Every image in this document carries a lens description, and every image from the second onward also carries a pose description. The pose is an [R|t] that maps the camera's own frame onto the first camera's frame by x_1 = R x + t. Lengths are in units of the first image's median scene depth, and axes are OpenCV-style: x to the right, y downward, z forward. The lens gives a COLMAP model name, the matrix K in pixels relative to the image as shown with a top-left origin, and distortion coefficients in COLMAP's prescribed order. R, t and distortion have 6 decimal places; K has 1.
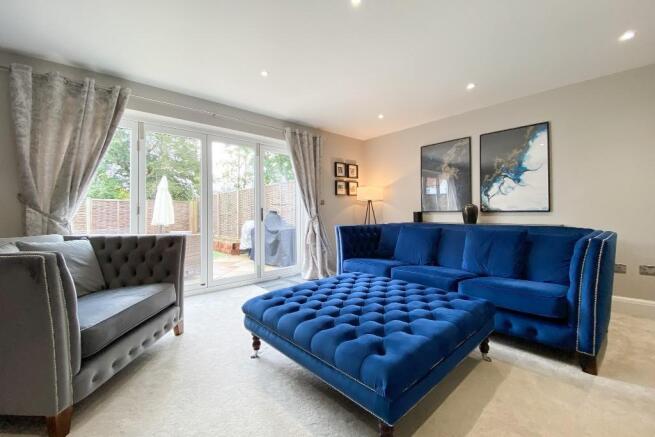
lens RADIAL K [[262.1, 0, 324.1], [0, 262.1, 212.0], [0, 0, 1]] dist [0.014351, -0.016409]
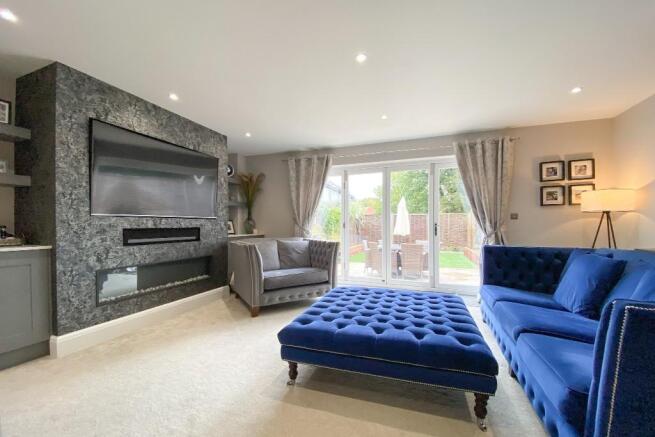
lens RADIAL K [[261.8, 0, 330.3], [0, 261.8, 225.1], [0, 0, 1]] dist [0.015214, -0.015933]
pose [[0.497495, 0.009987, -0.867409, 0.624410], [-0.001020, 0.999940, 0.010928, -0.026001], [0.867466, -0.004551, 0.497476, 0.136911]]
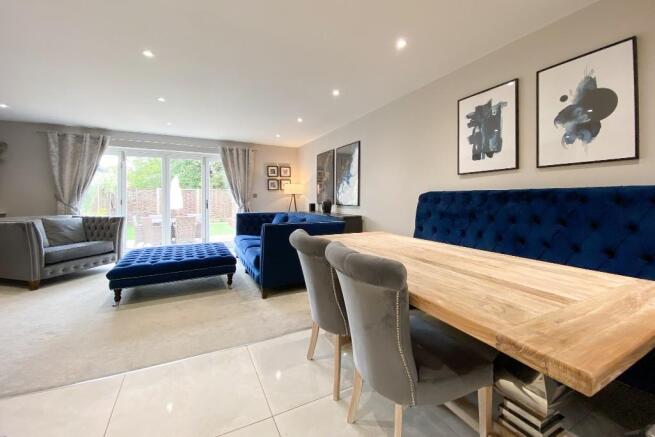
lens RADIAL K [[257.0, 0, 329.1], [0, 257.0, 201.4], [0, 0, 1]] dist [-0.010988, -0.000244]
pose [[0.977141, 0.010702, -0.212321, 0.985756], [-0.007574, 0.999851, 0.015543, -0.046155], [0.212456, -0.013580, 0.977076, -0.353780]]
